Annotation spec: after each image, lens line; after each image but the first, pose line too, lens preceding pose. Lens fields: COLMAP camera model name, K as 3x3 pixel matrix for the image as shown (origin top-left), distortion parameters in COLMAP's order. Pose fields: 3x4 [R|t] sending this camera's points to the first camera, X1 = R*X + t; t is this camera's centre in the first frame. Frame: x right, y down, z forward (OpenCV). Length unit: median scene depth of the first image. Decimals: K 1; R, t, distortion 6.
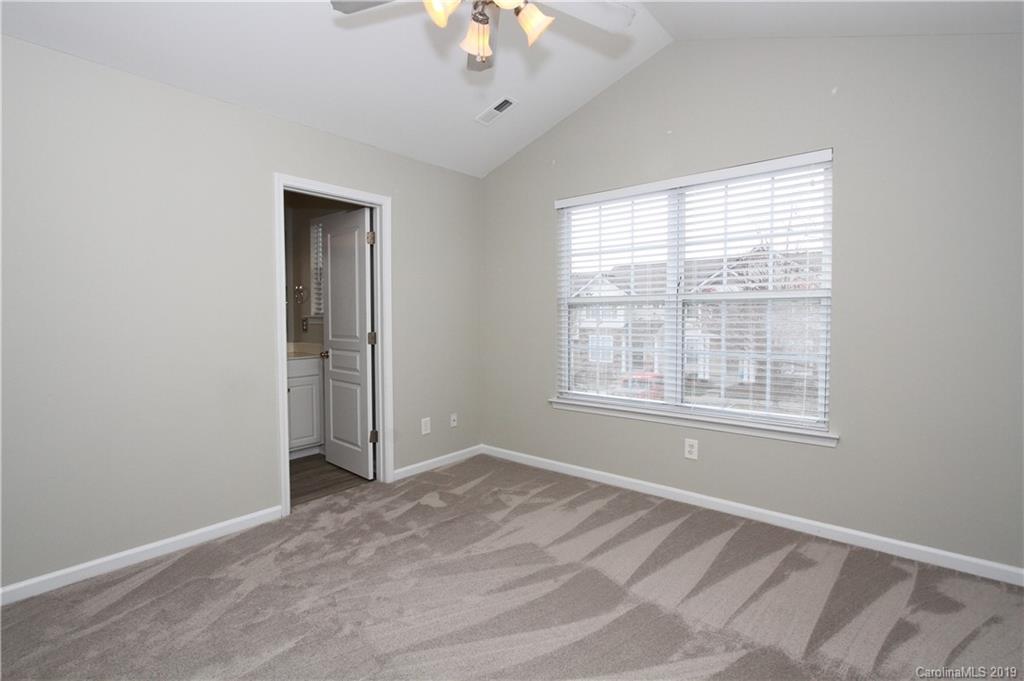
lens RADIAL K [[495.8, 0, 516.5], [0, 495.8, 337.5], [0, 0, 1]] dist [-0.014322, 0.001707]
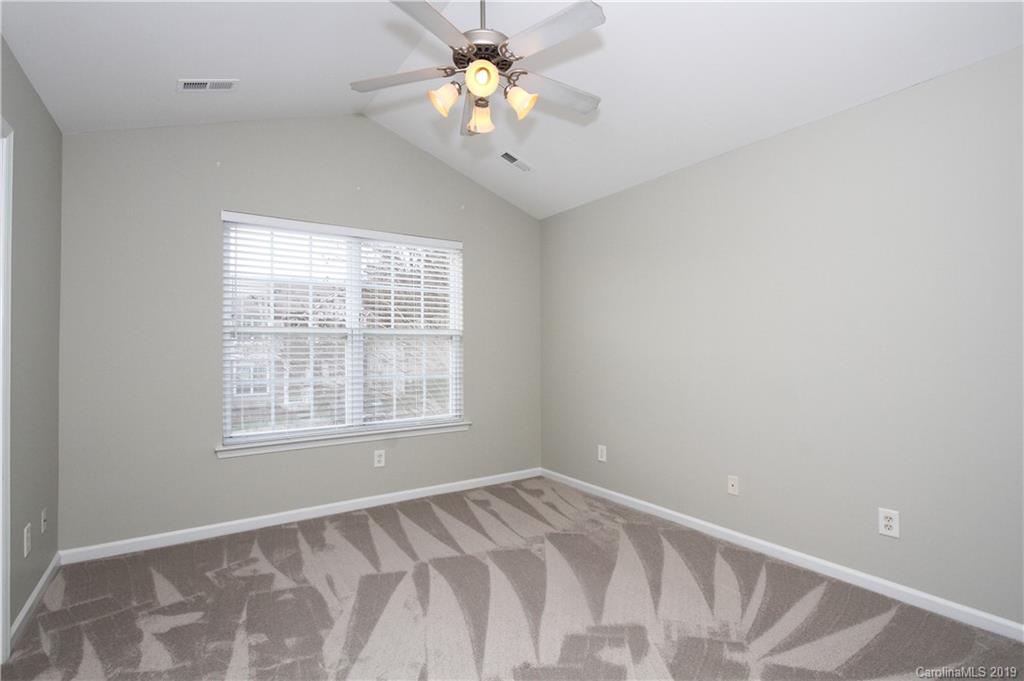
lens RADIAL K [[495.8, 0, 512.7], [0, 495.8, 338.3], [0, 0, 1]] dist [-0.014322, 0.001707]
pose [[0.234647, 0.025618, 0.971743, -0.740540], [0.044203, 0.998337, -0.036993, -0.005600], [-0.971075, 0.051634, 0.233125, 0.395367]]
